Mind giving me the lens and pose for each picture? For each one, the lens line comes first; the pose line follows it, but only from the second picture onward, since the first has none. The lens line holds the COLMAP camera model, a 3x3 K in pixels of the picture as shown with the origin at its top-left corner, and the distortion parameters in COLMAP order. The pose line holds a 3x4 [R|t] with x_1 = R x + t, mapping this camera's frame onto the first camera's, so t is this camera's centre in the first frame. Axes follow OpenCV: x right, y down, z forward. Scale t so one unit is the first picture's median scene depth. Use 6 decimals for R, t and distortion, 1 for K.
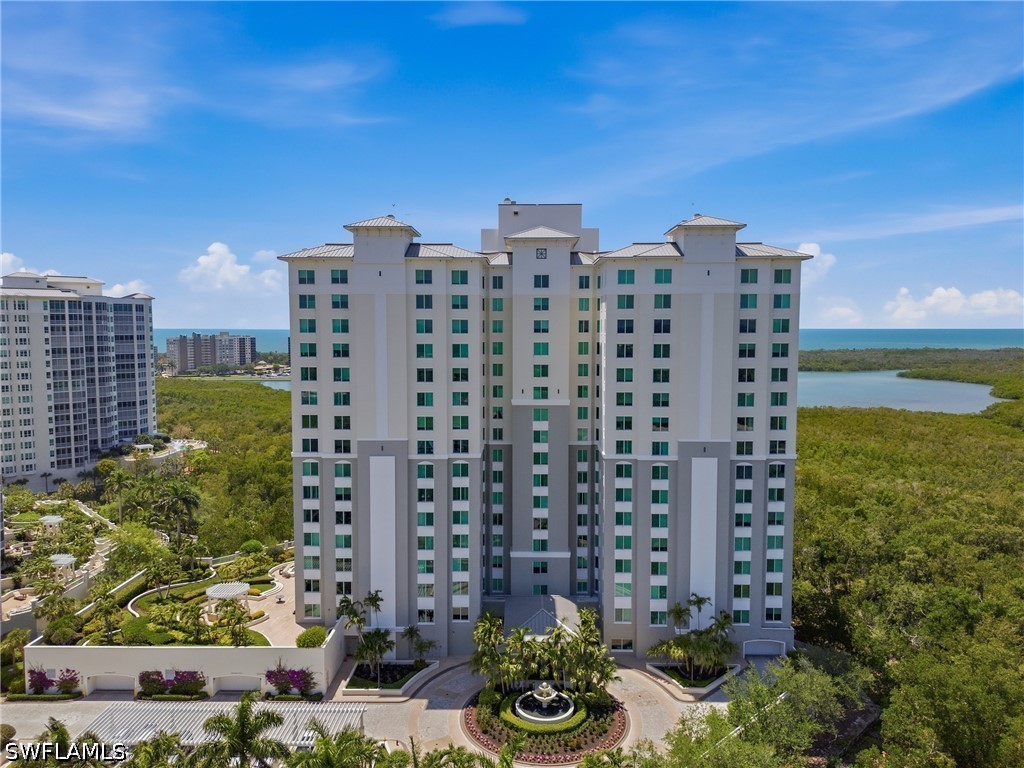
lens RADIAL K [[718.9, 0, 512.0], [0, 718.9, 384.0], [0, 0, 1]] dist [0.086490, -0.094733]
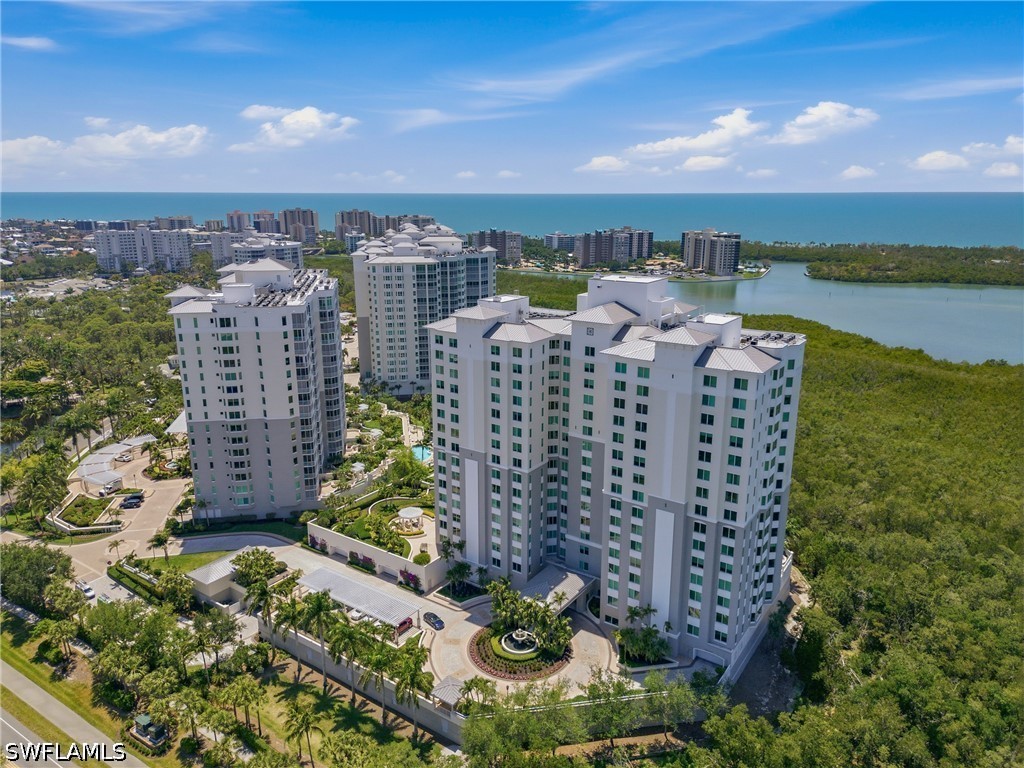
lens RADIAL K [[718.9, 0, 512.0], [0, 718.9, 384.0], [0, 0, 1]] dist [0.086490, -0.094733]
pose [[0.830411, 0.143367, -0.538390, 0.696456], [-0.043818, 0.980138, 0.193415, -0.359880], [0.555426, -0.137022, 0.820199, -0.198278]]
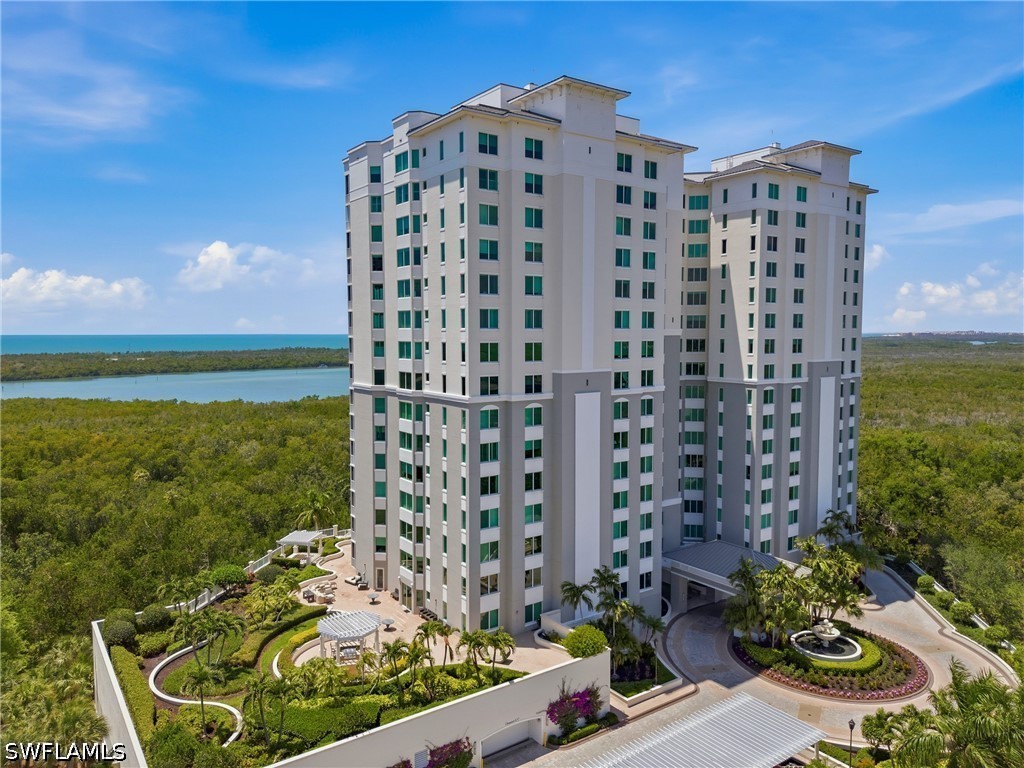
lens RADIAL K [[718.9, 0, 512.0], [0, 718.9, 384.0], [0, 0, 1]] dist [0.086490, -0.094733]
pose [[0.804934, -0.044106, 0.591723, -0.688590], [0.049107, 0.998764, 0.007645, 0.079998], [-0.591329, 0.022904, 0.806105, 0.426744]]
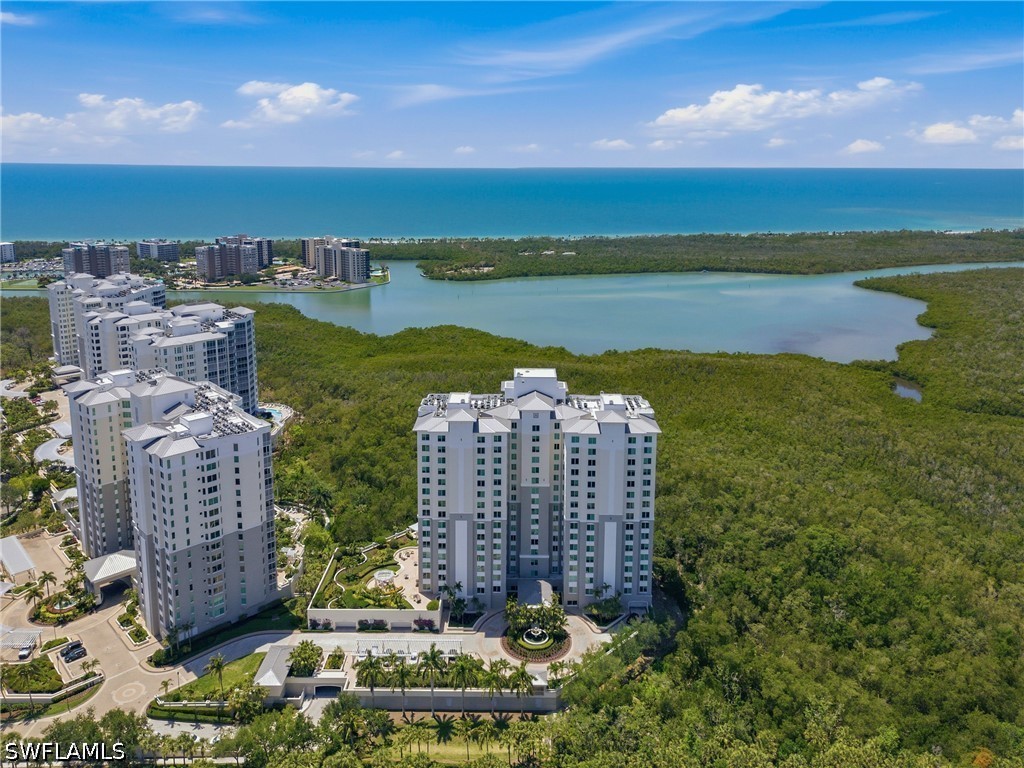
lens RADIAL K [[751.2, 0, 511.4], [0, 751.2, 298.3], [0, 0, 1]] dist [0.075392, -0.060308]
pose [[0.999940, 0.003785, 0.010270, -0.055547], [-0.004773, 0.995180, 0.097944, -0.769239], [-0.009850, -0.097987, 0.995139, -1.160161]]
